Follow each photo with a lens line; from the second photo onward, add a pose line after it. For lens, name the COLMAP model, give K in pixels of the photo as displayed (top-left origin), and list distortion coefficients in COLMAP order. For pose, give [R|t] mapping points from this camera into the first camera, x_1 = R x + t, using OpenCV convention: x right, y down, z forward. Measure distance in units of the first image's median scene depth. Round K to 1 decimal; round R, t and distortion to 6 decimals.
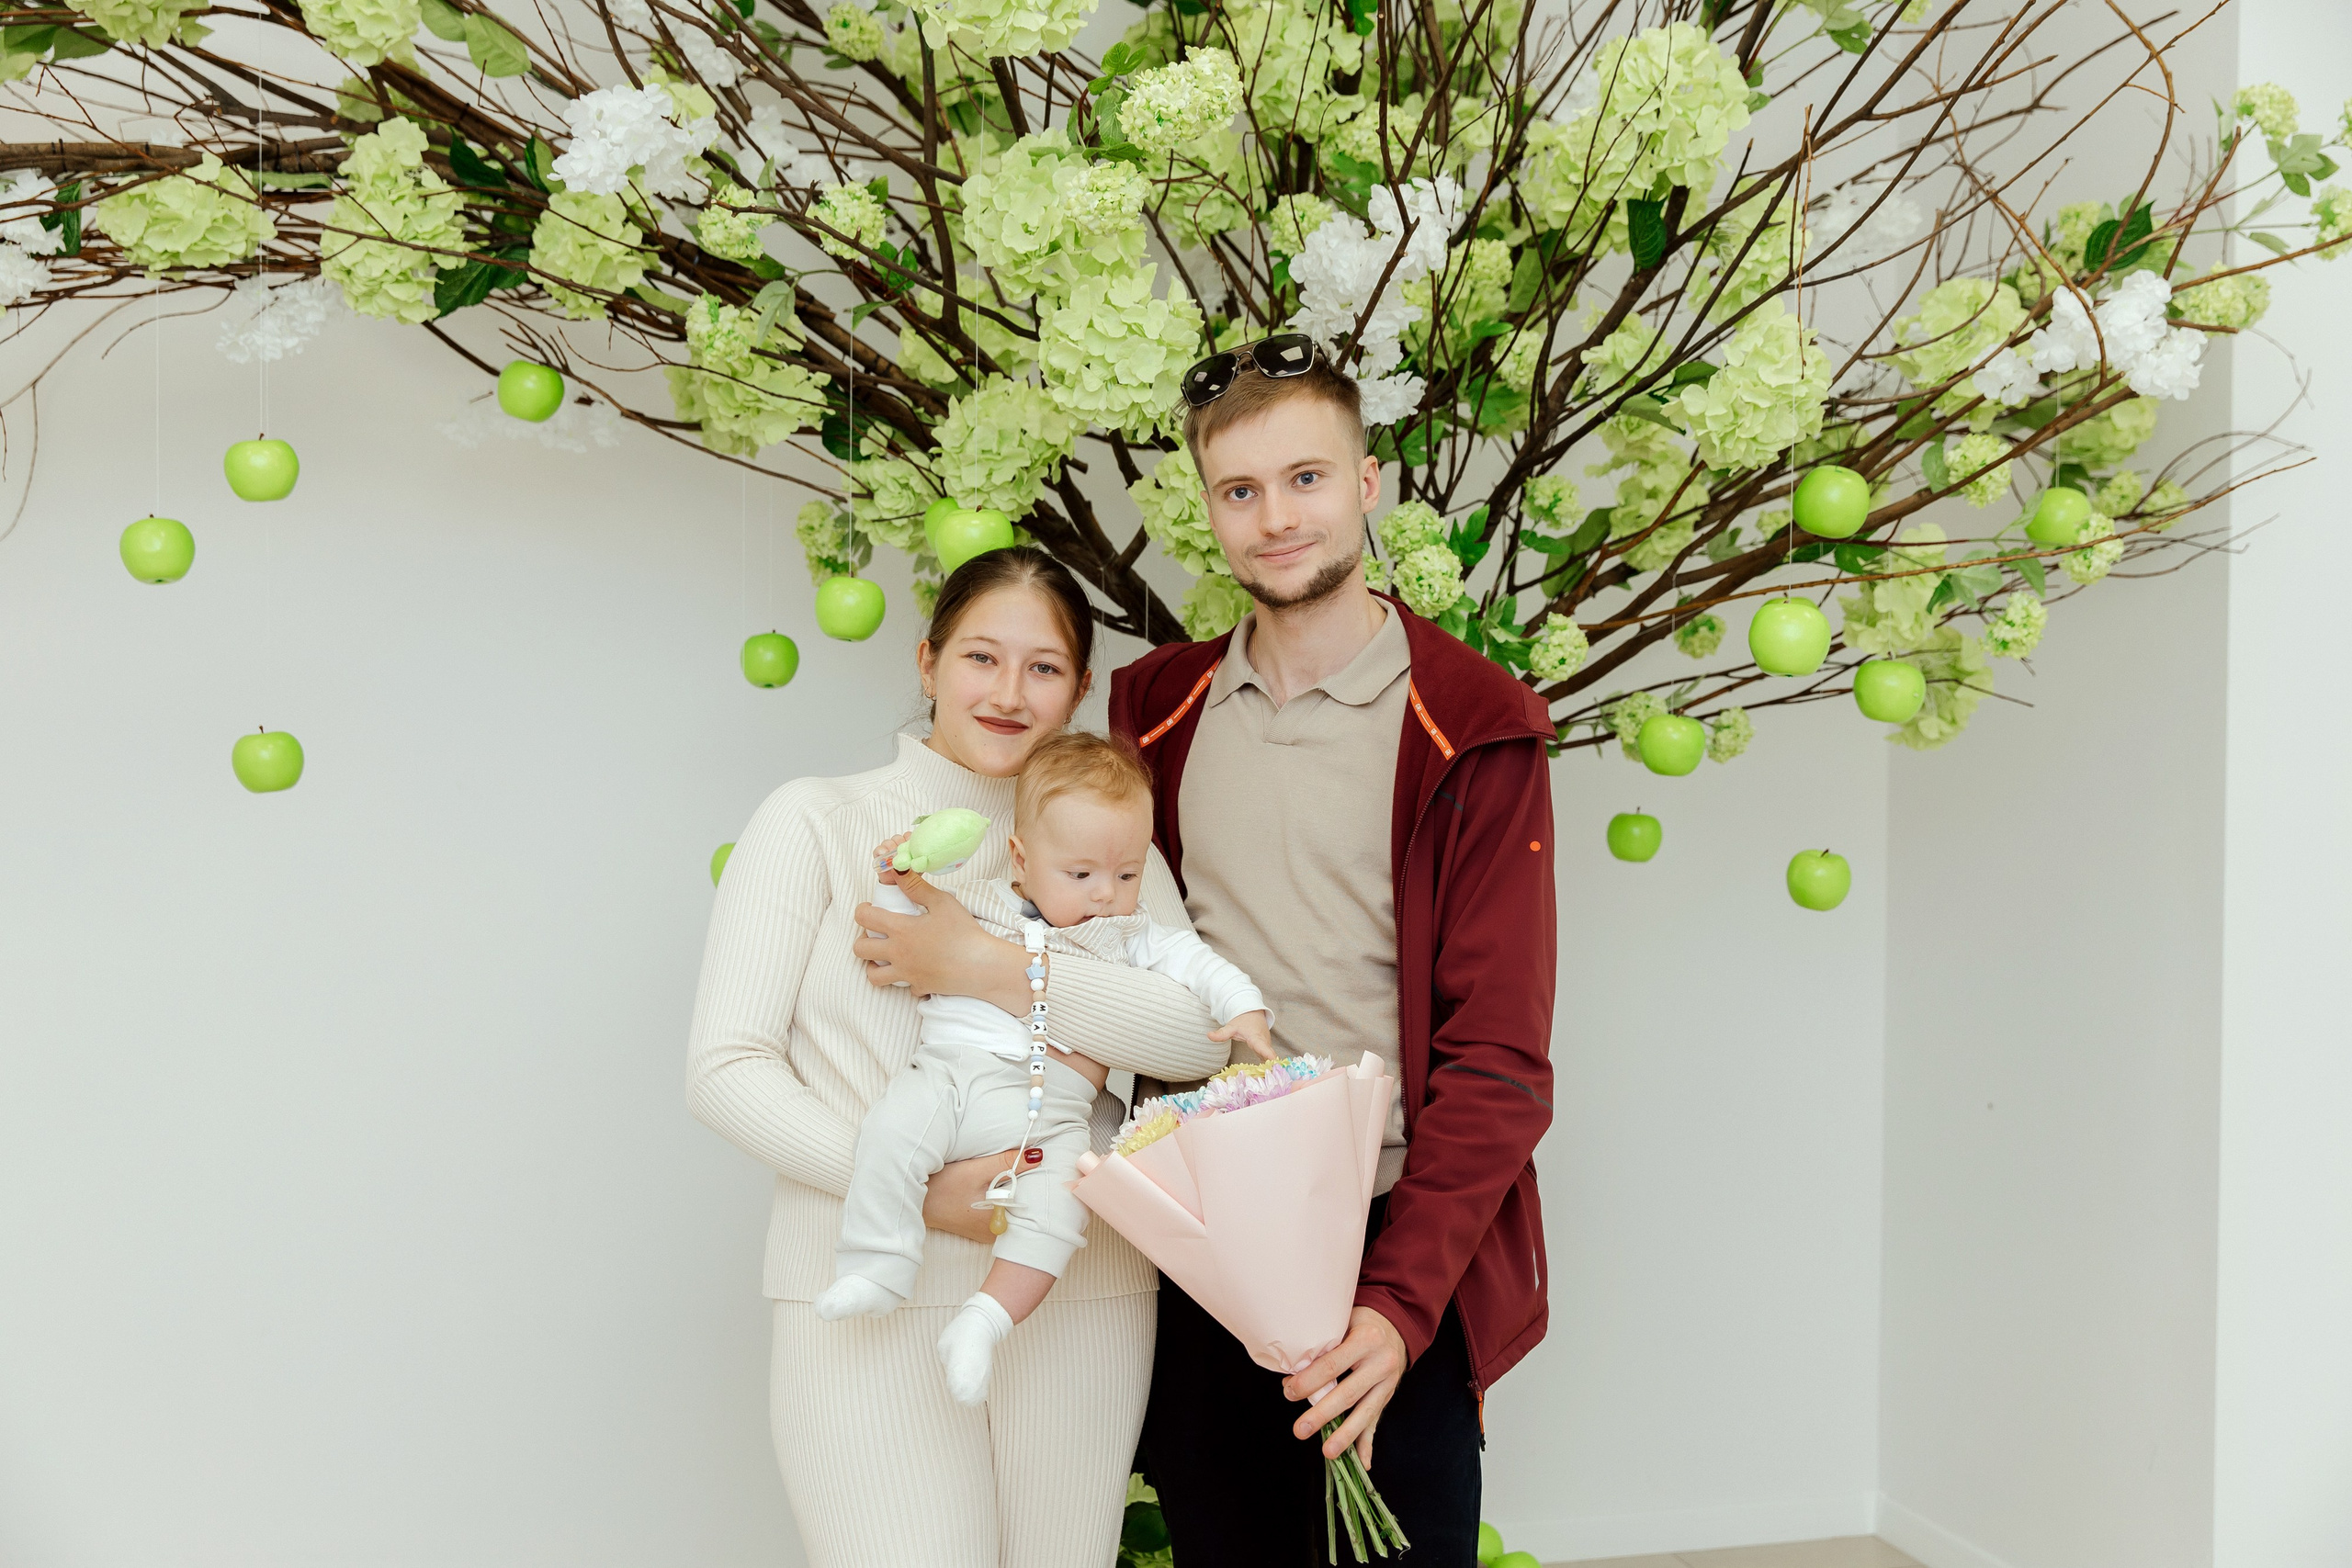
lens RADIAL K [[2375.5, 0, 1176.0], [0, 2375.5, 784.0], [0, 0, 1]] dist [-0.000050, 0.002883]
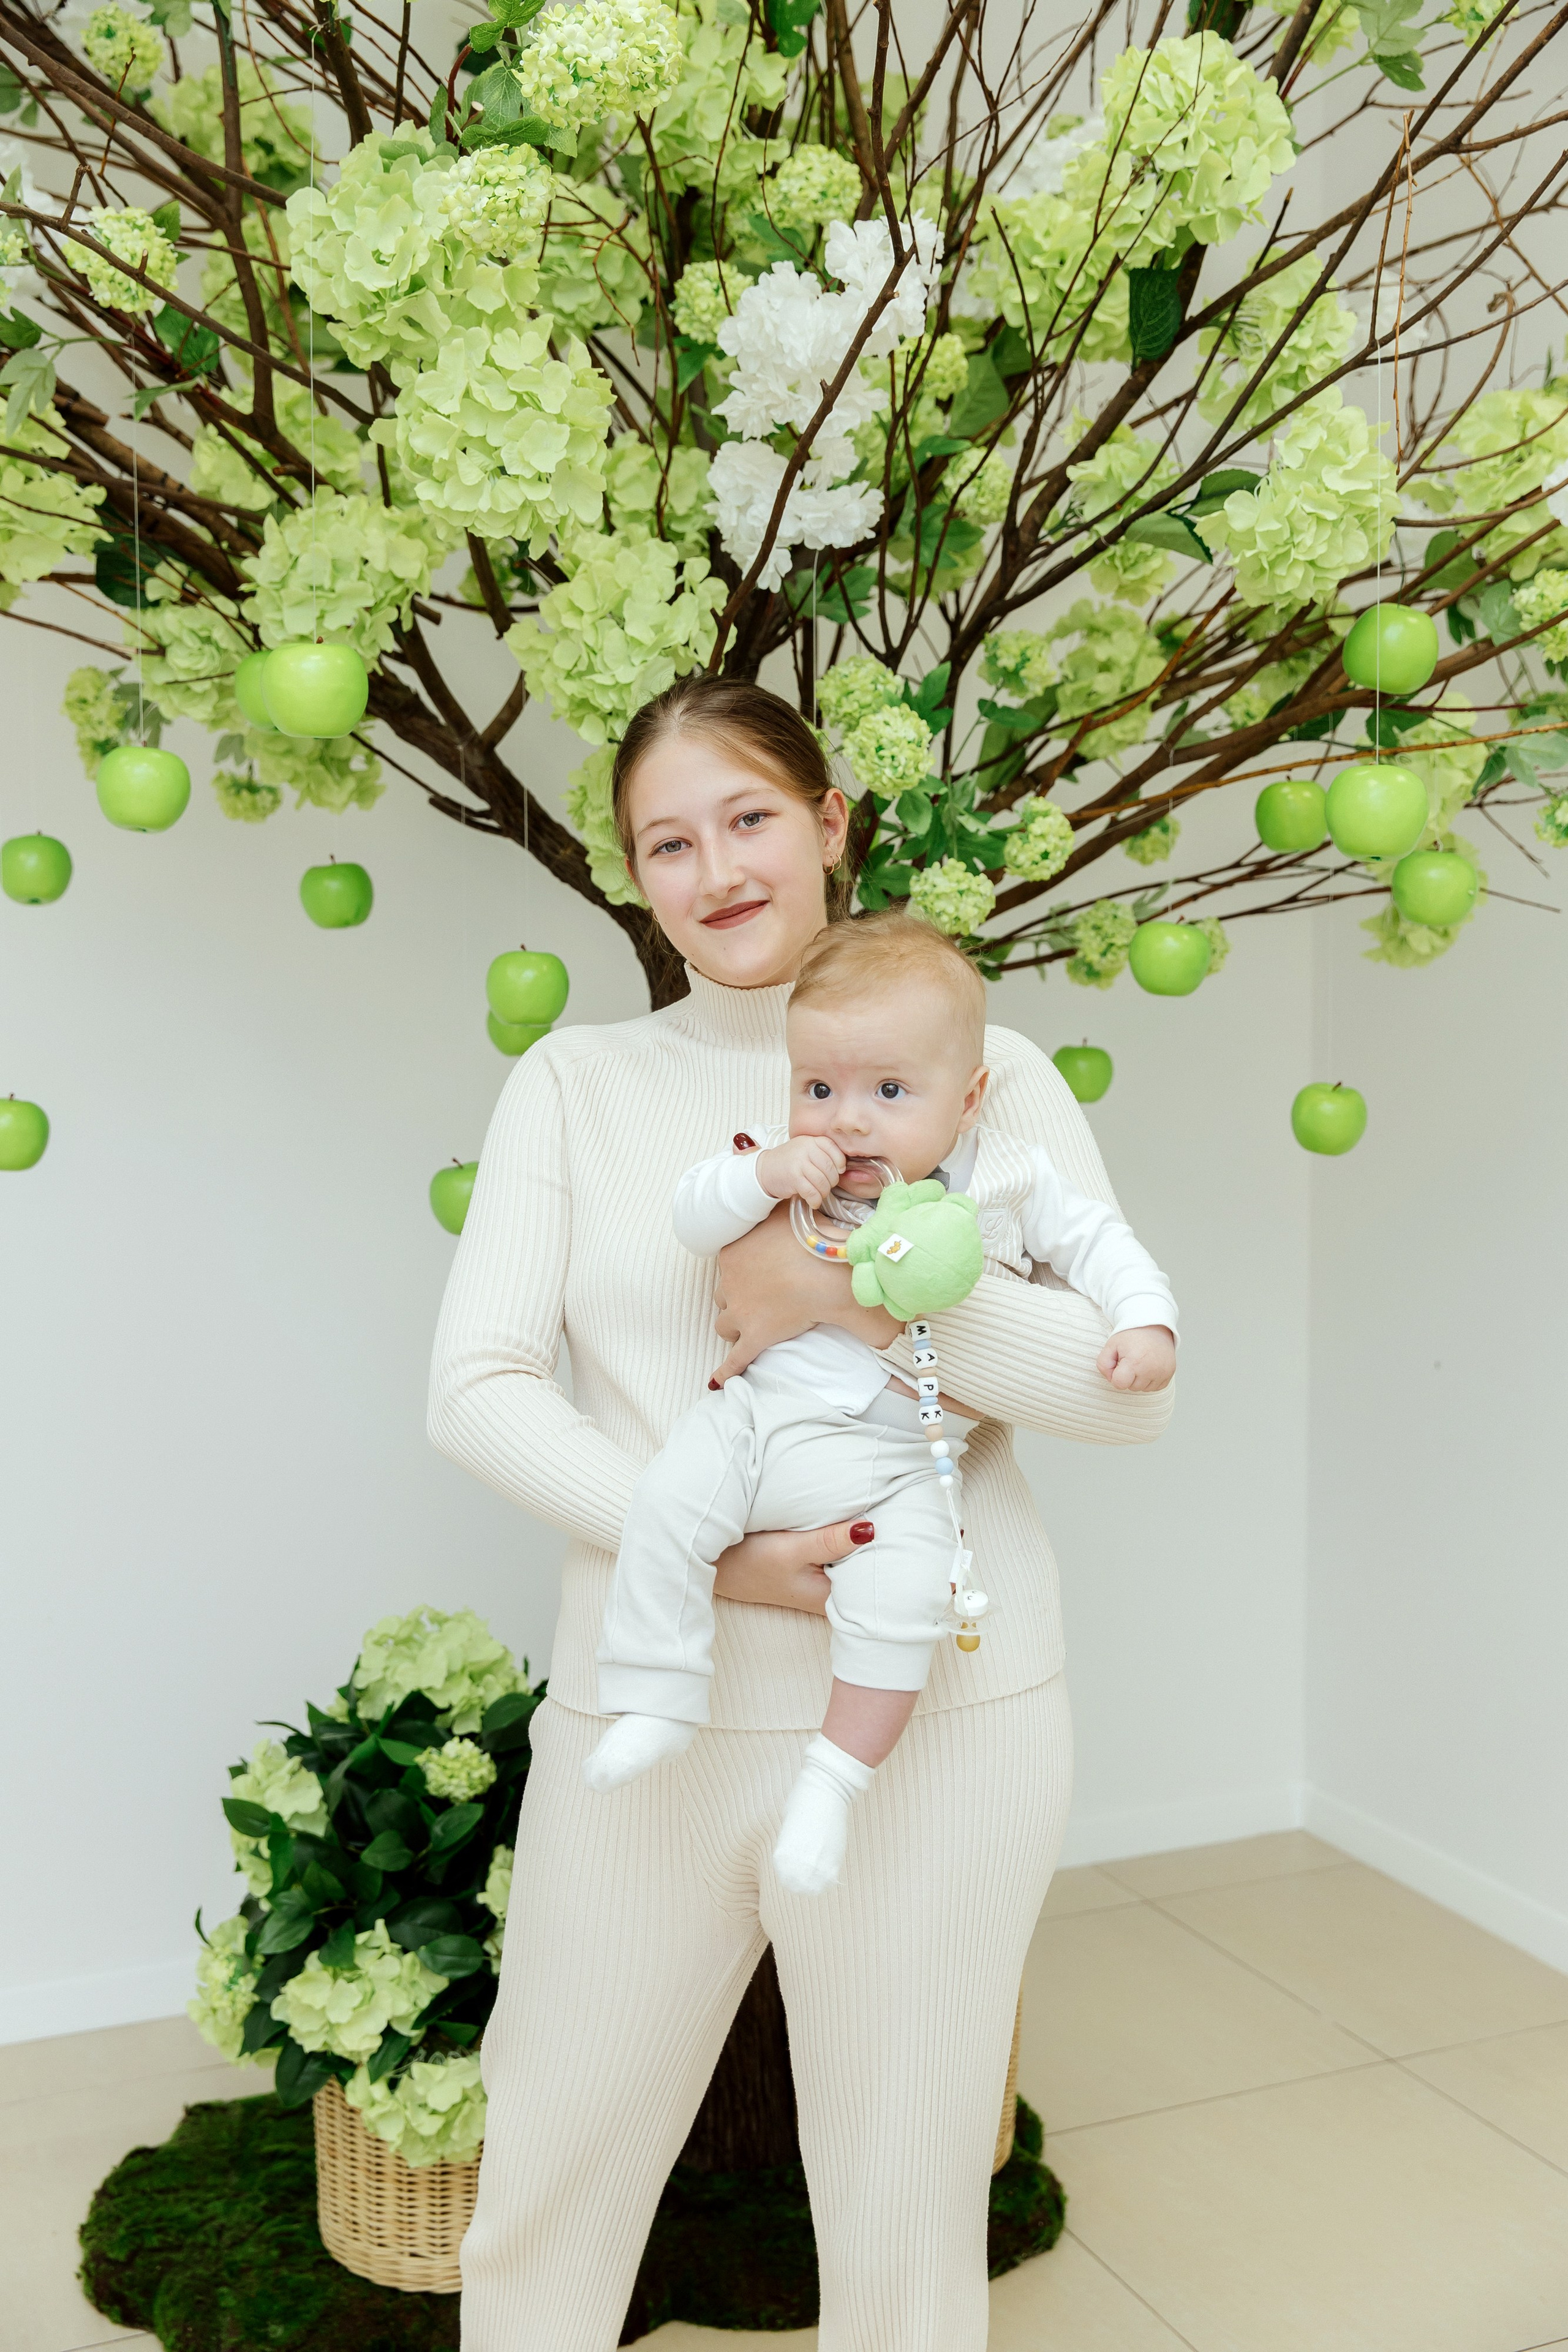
lens RADIAL K [[2375.7, 0, 784.0], [0, 2375.7, 1176.0], [0, 0, 1]] dist [-0.000050, 0.002883]
pose [[0.990619, -0.021796, 0.134900, -0.037779], [0.013751, 0.998087, 0.060281, 0.007562], [-0.135956, -0.057861, 0.989024, 0.202150]]
